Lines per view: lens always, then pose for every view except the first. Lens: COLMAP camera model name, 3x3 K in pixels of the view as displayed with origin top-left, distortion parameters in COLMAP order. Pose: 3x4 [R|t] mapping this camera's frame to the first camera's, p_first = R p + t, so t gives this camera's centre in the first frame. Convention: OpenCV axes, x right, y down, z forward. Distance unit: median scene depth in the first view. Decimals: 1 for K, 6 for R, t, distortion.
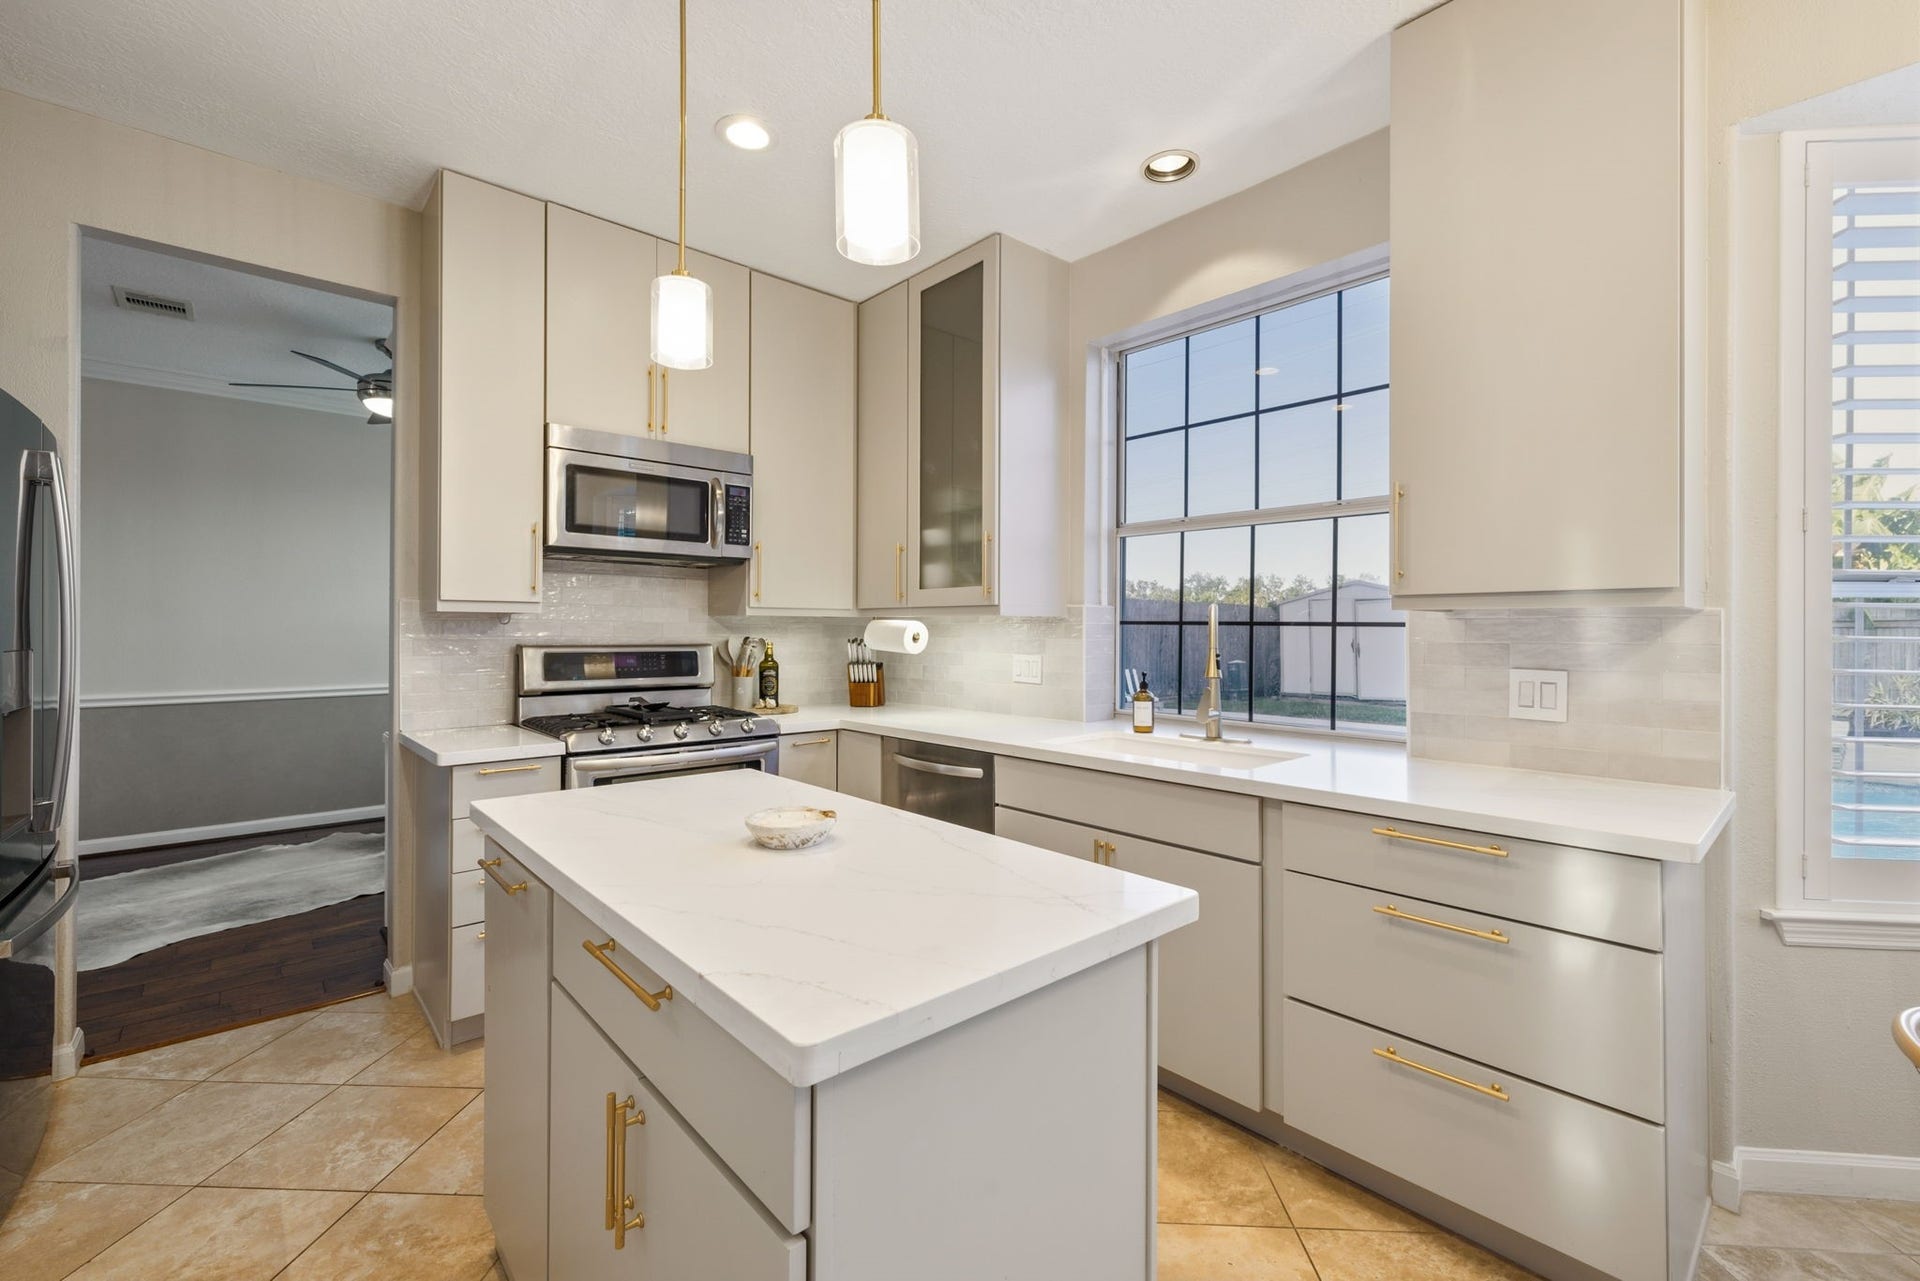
lens RADIAL K [[800.4, 0, 961.8], [0, 800.4, 631.4], [0, 0, 1]] dist [-0.000853, -0.000040]
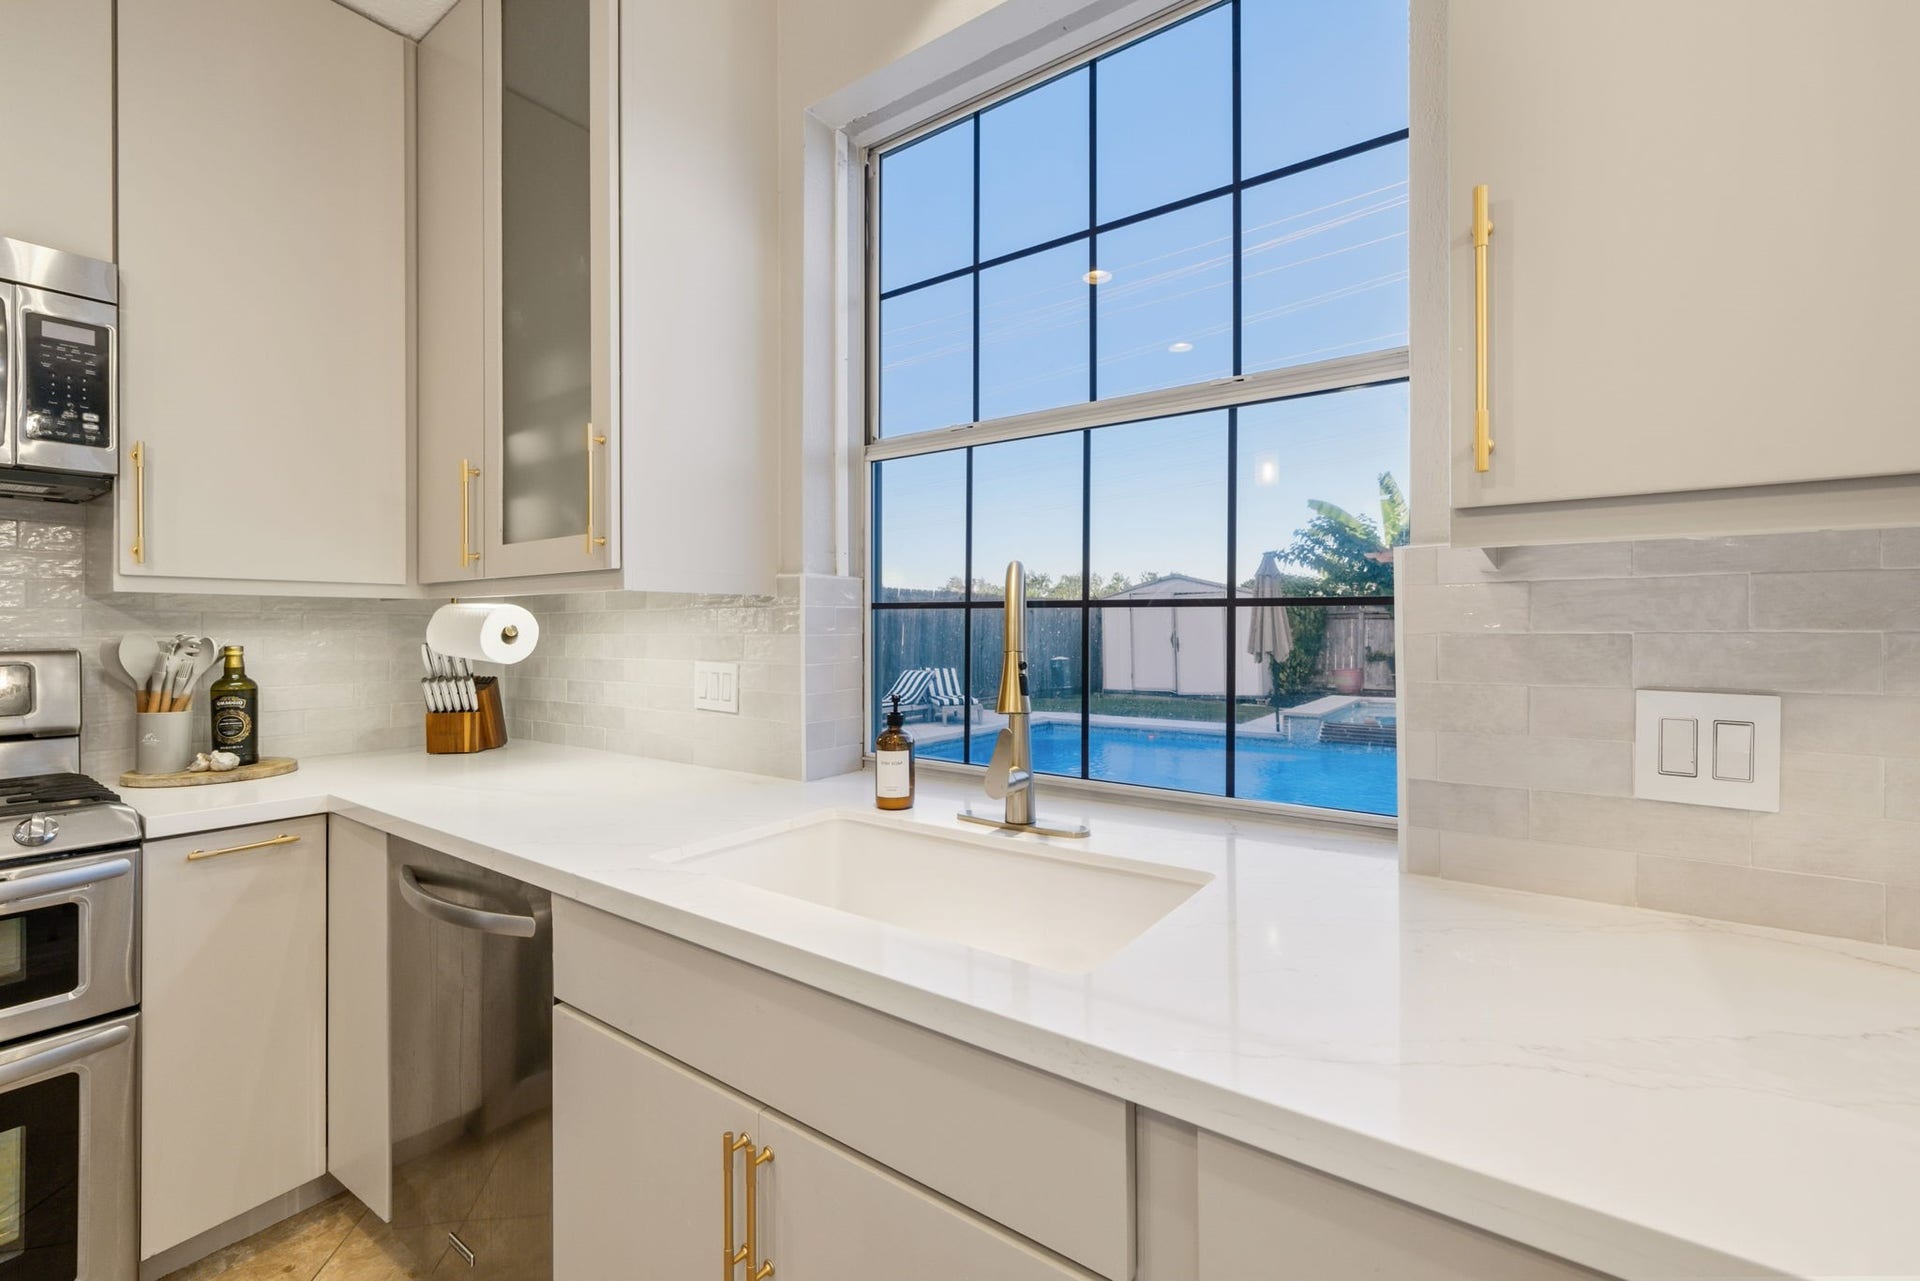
lens RADIAL K [[800.4, 0, 961.8], [0, 800.4, 631.4], [0, 0, 1]] dist [-0.000853, -0.000040]
pose [[0.978094, -0.007199, 0.208040, 0.141237], [0.006566, 0.999971, 0.003734, 0.006065], [-0.208061, -0.002287, 0.978113, 0.413004]]
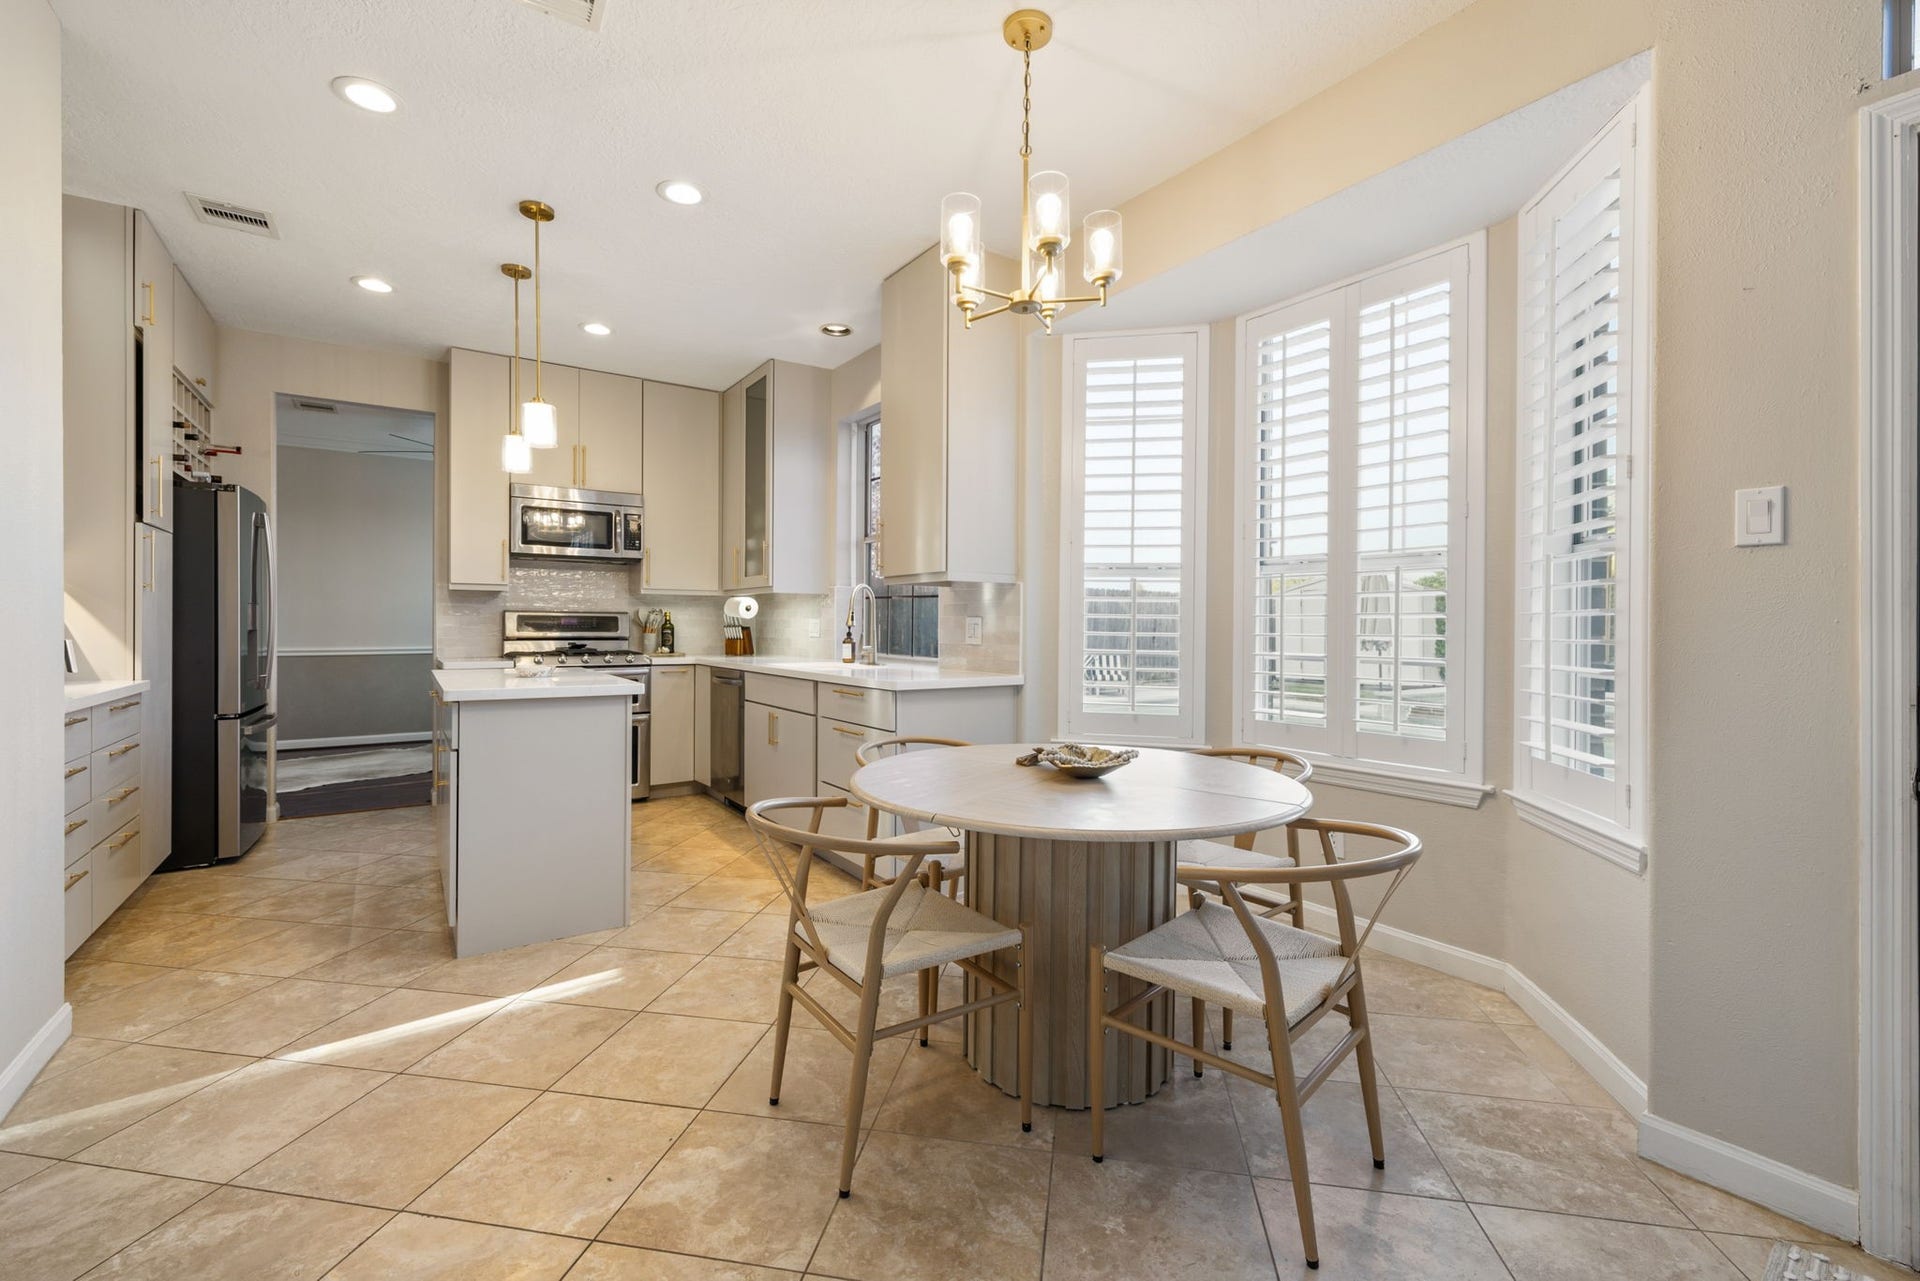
lens RADIAL K [[797.3, 0, 960.0], [0, 797.3, 640.5], [0, 0, 1]] dist [0.001795, 0.000138]
pose [[0.991782, 0.006109, -0.127794, 0.585520], [-0.003926, 0.999842, 0.017329, 0.044654], [0.127880, -0.016685, 0.991649, -0.527757]]
